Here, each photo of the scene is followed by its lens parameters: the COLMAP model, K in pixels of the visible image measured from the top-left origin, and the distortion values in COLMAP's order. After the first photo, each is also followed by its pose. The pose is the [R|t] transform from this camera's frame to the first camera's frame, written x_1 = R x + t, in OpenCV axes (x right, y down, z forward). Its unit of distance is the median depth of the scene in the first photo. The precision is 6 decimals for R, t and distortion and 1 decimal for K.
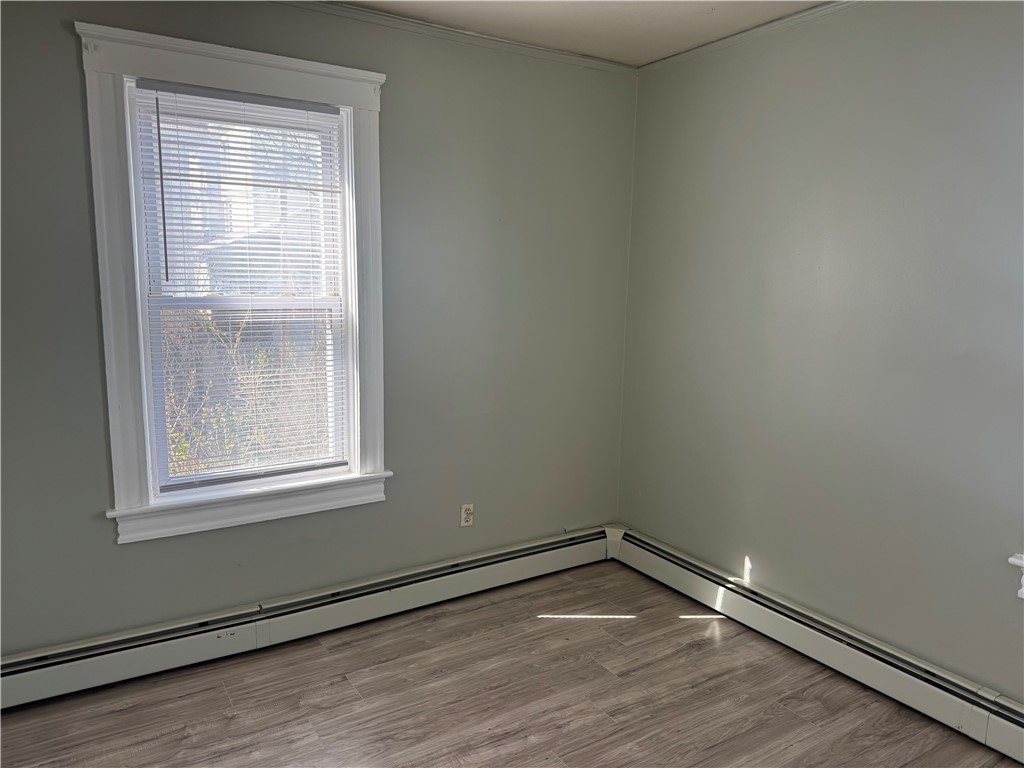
lens RADIAL K [[739.4, 0, 517.4], [0, 739.4, 382.7], [0, 0, 1]] dist [0.112496, -0.112999]
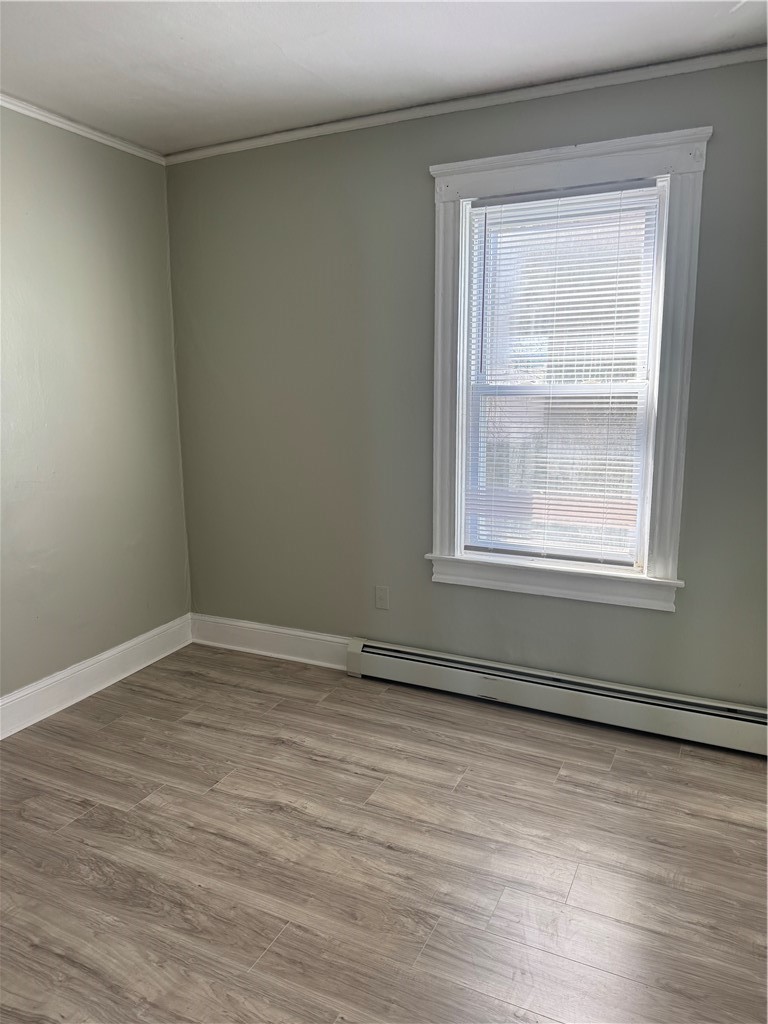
lens RADIAL K [[739.4, 0, 372.1], [0, 739.4, 505.5], [0, 0, 1]] dist [0.112496, -0.112999]
pose [[0.537862, 0.140408, -0.831258, 0.406477], [-0.104992, 0.989513, 0.099204, -0.023795], [0.836469, 0.033917, 0.546963, 0.212219]]
